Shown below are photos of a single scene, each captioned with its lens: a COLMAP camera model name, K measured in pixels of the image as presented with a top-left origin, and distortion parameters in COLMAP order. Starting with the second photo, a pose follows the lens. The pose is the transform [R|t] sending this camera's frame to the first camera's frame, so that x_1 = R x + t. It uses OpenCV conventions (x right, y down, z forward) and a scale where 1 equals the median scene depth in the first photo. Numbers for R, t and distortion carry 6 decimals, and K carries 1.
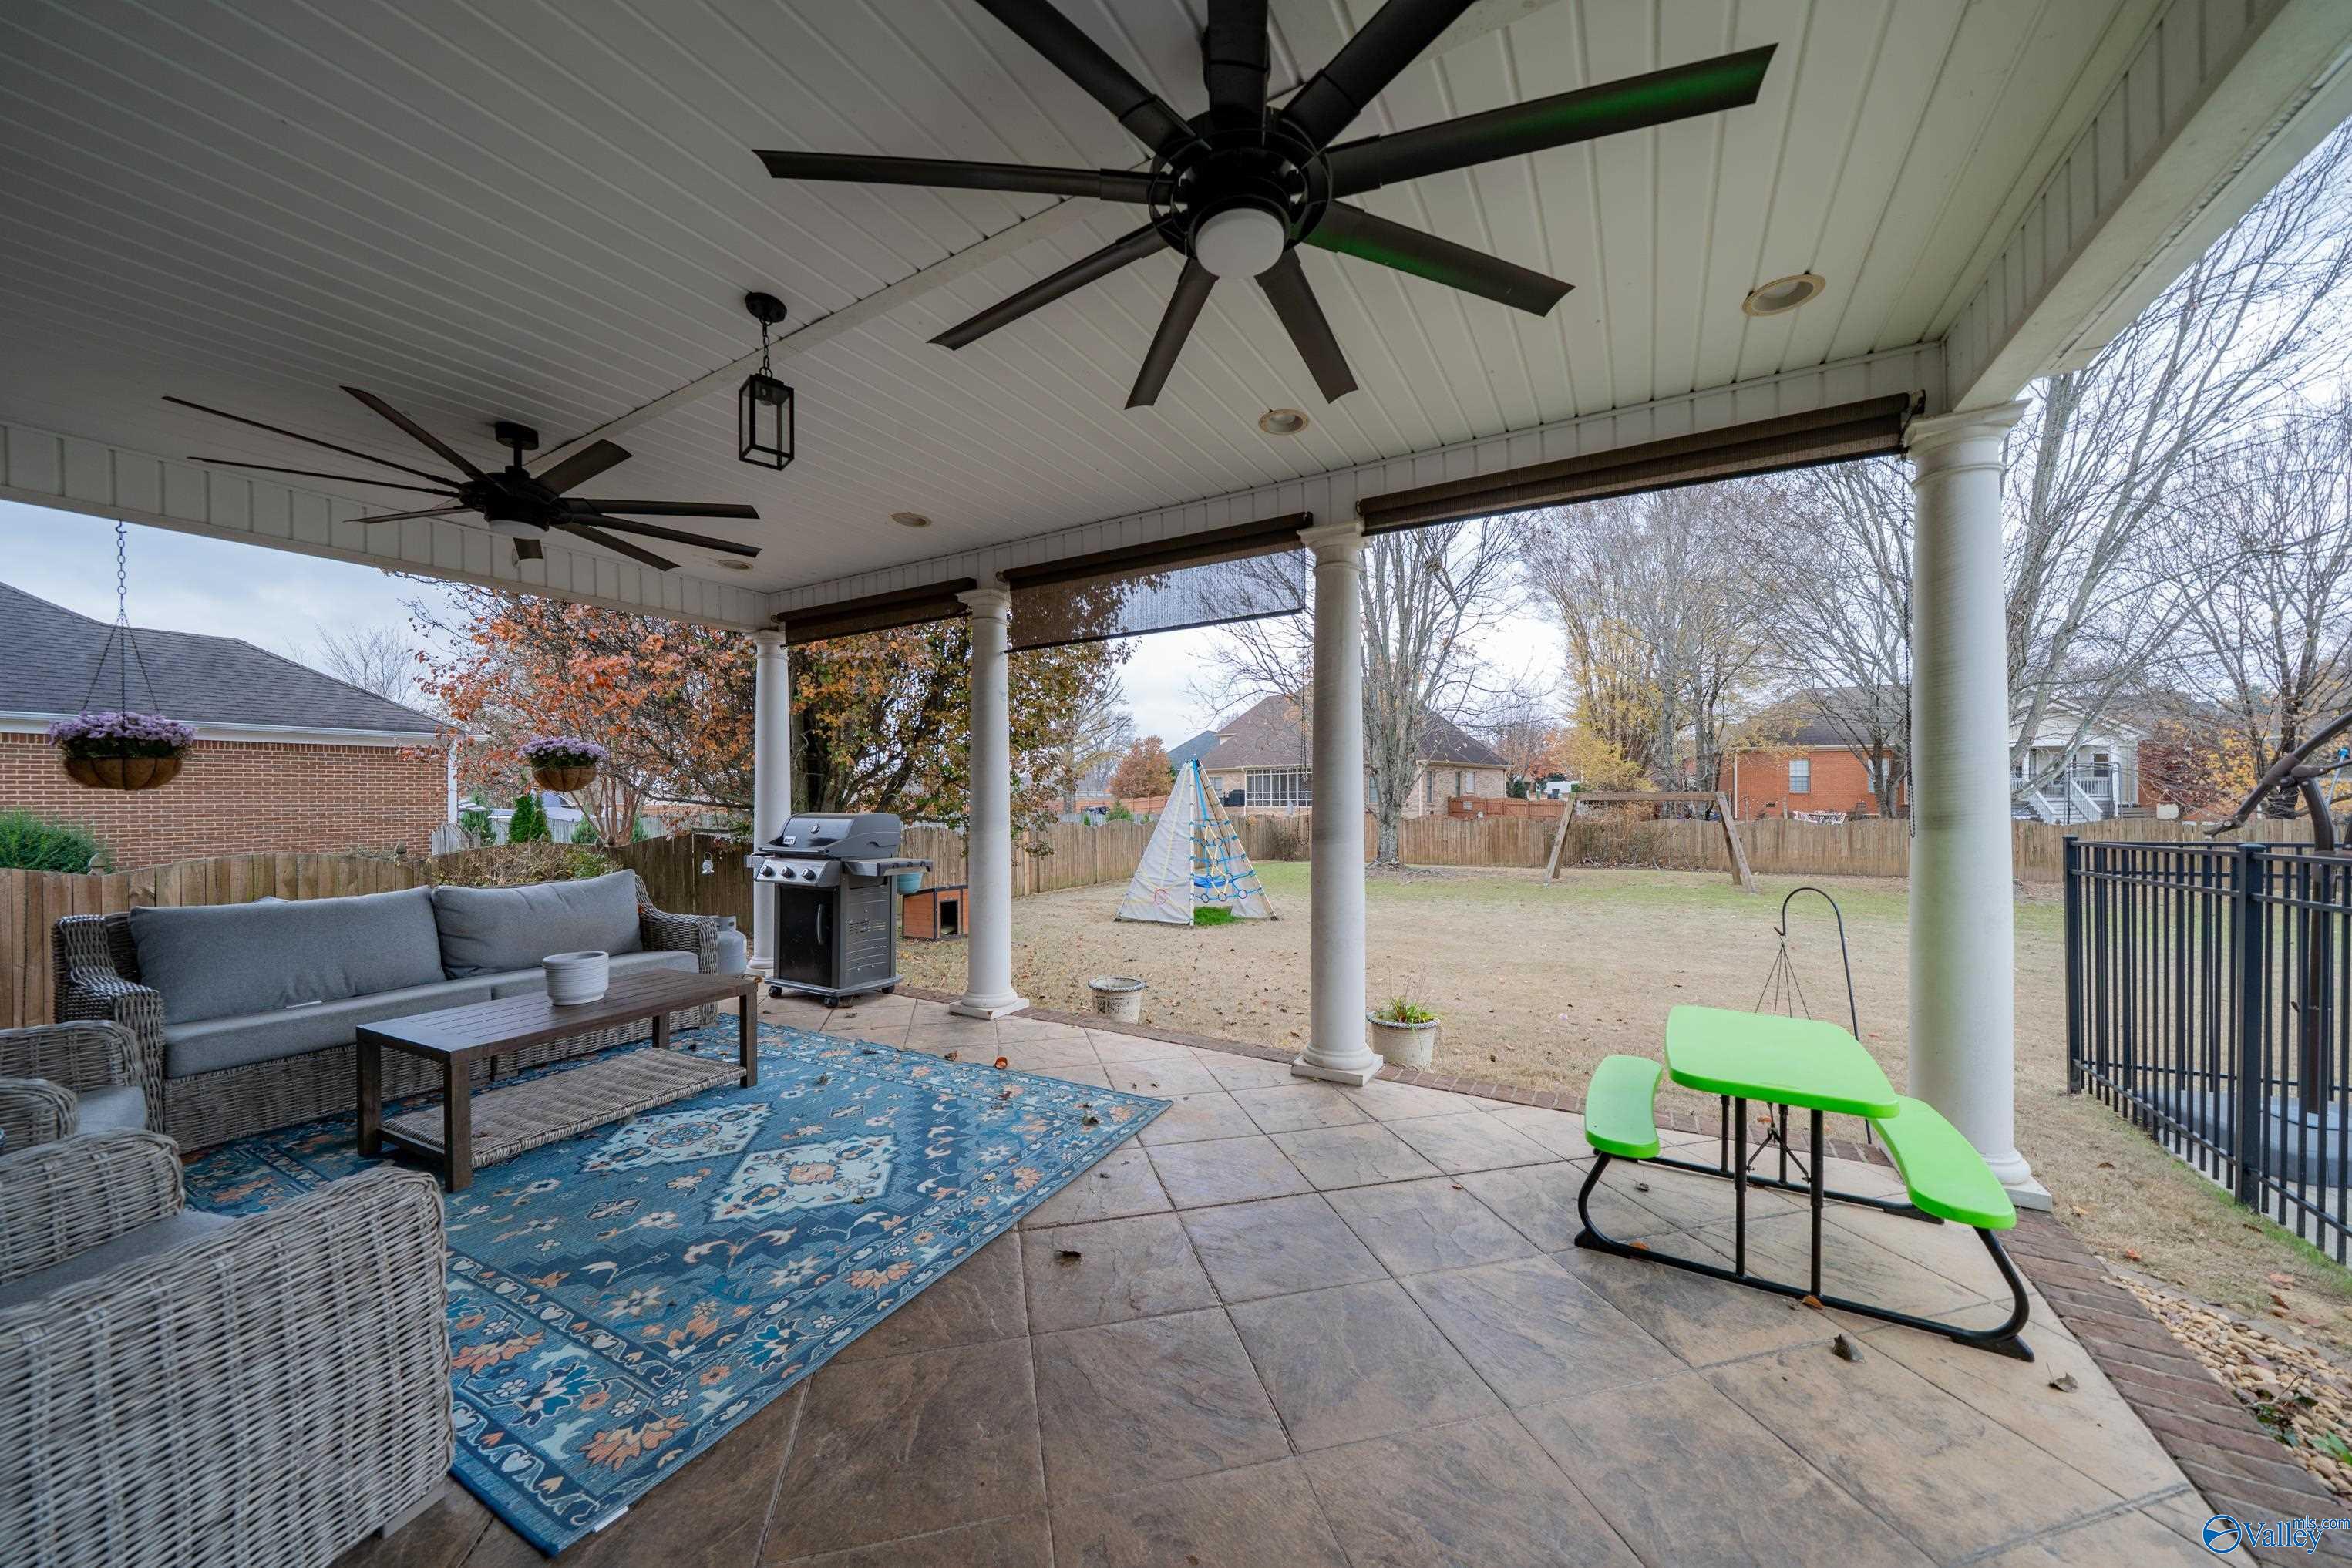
lens RADIAL K [[815.8, 0, 1164.4], [0, 815.8, 795.7], [0, 0, 1]] dist [0.001366, 0.000052]
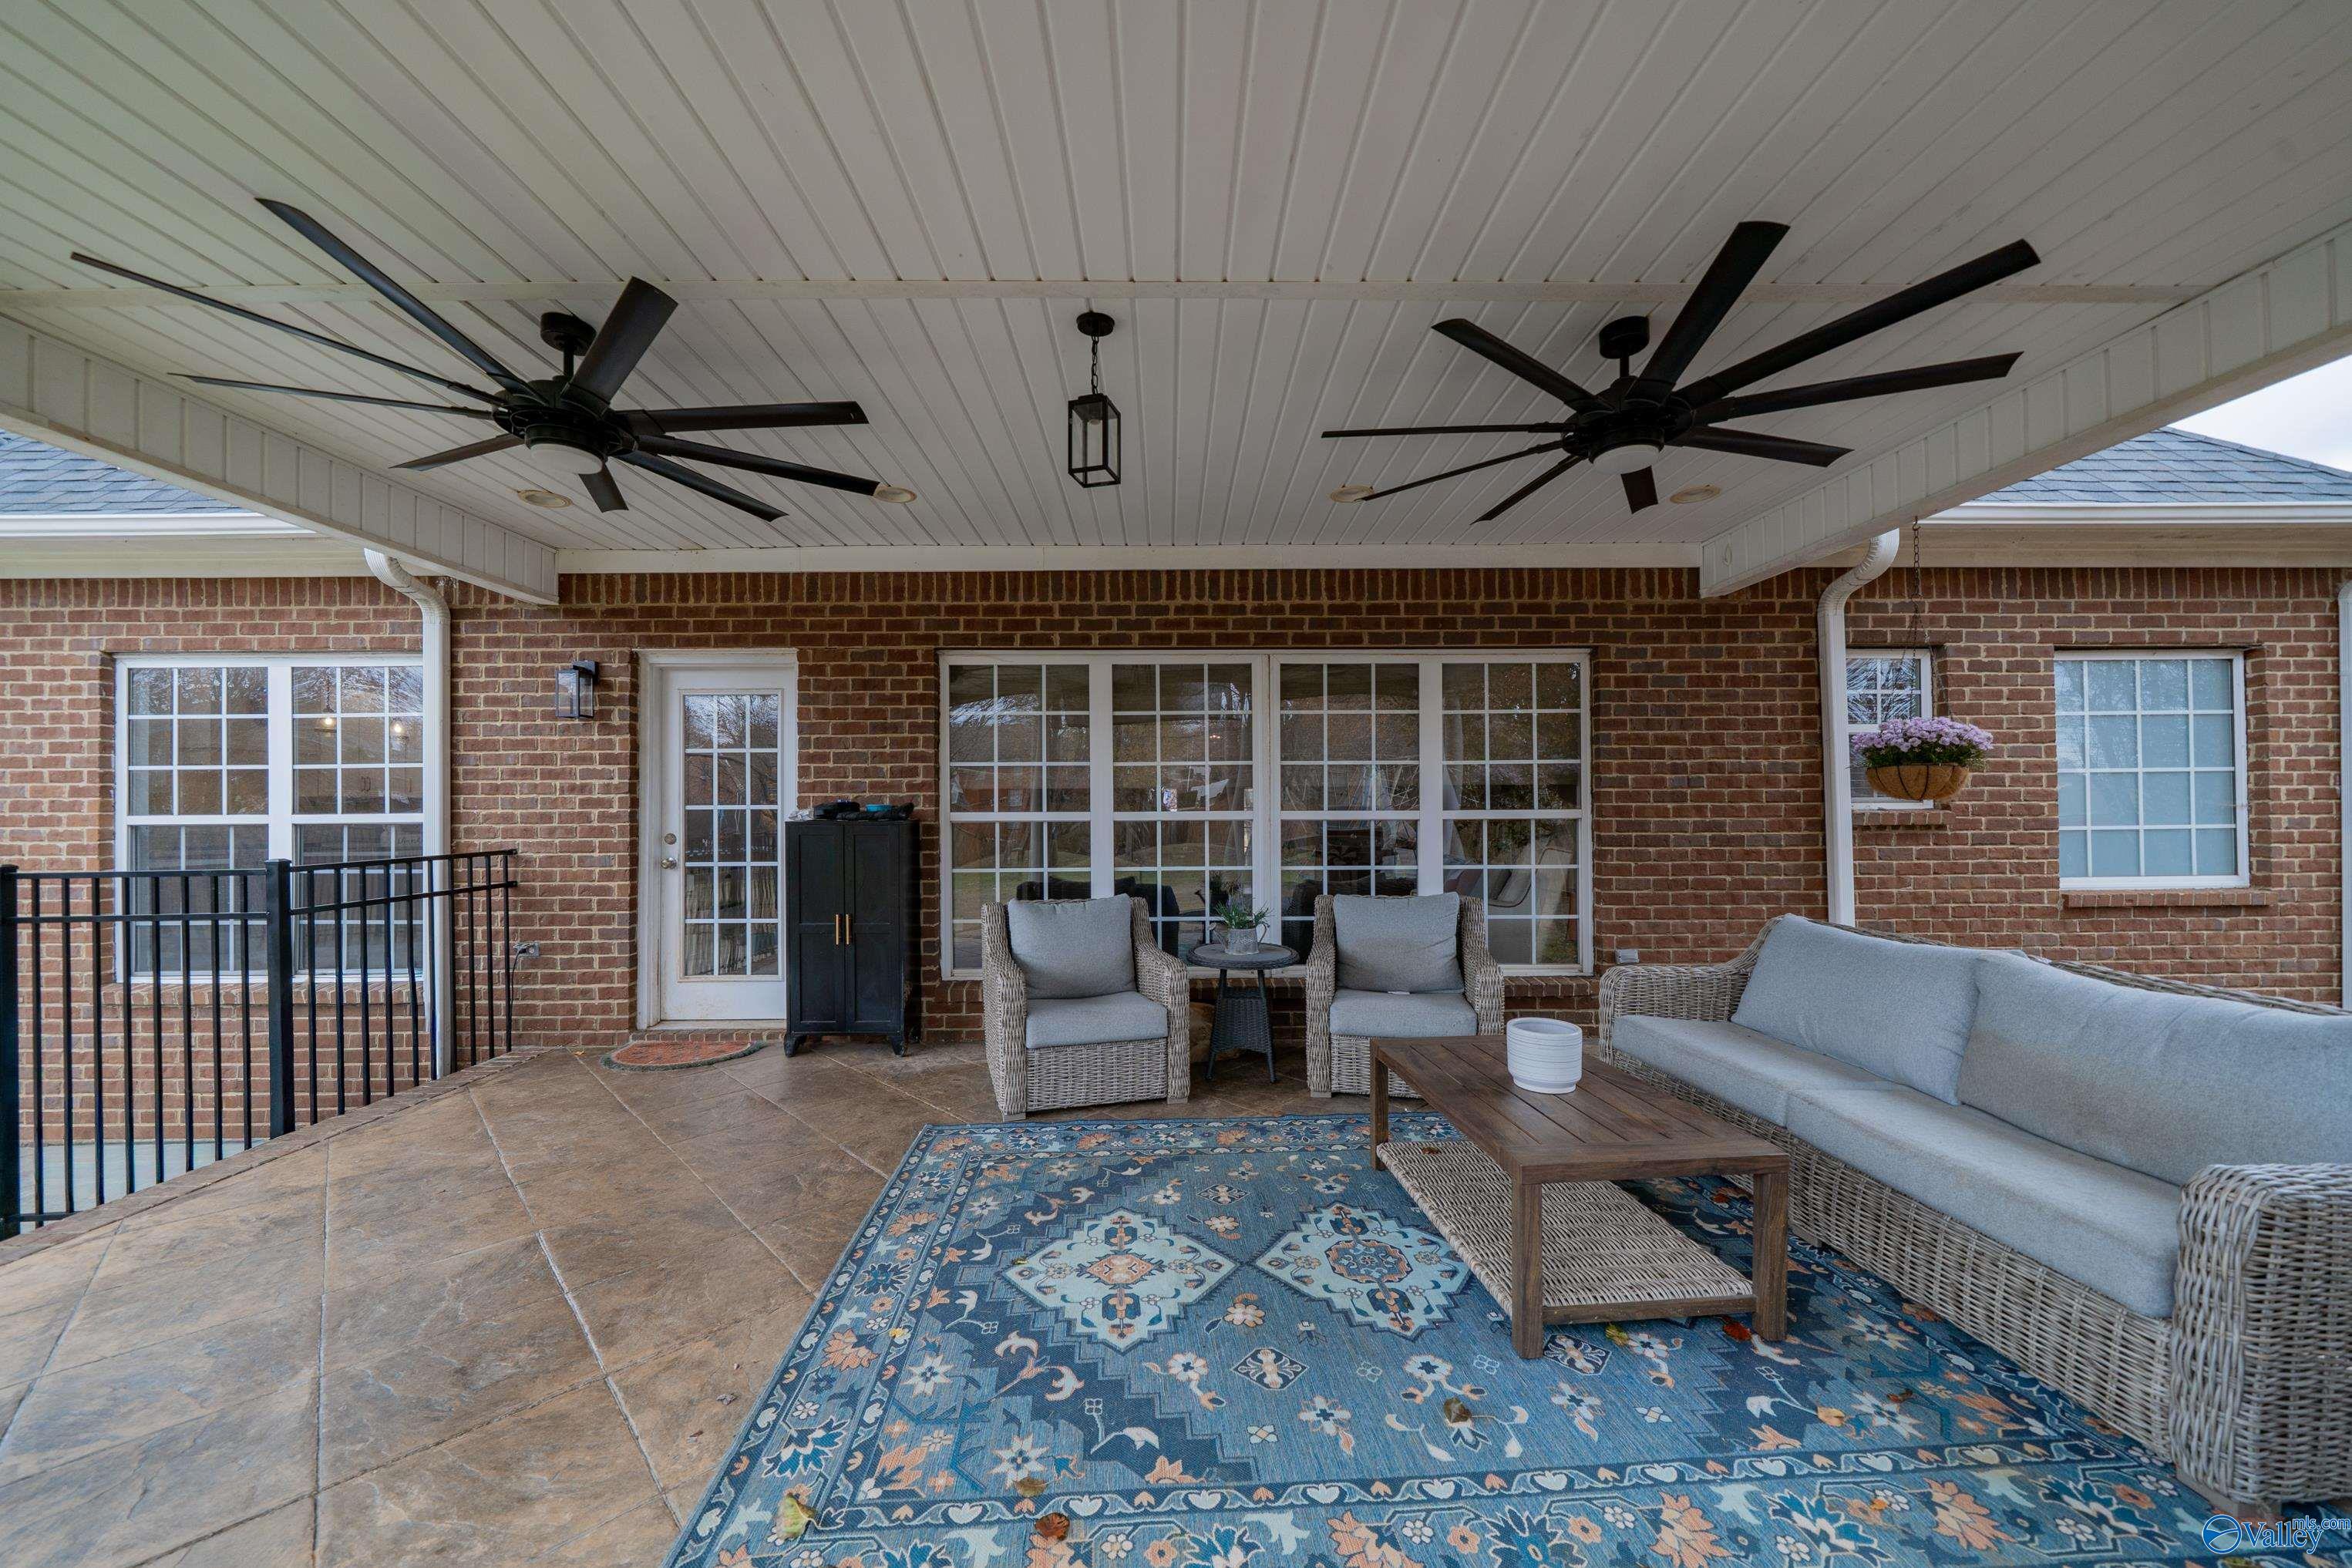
lens RADIAL K [[856.5, 0, 1178.3], [0, 856.5, 802.2], [0, 0, 1]] dist [-0.002576, -0.000094]
pose [[-0.853357, 0.006293, -0.521288, -0.027830], [0.012708, 0.999881, -0.008732, -0.007810], [0.521171, -0.014077, -0.853336, 1.806555]]
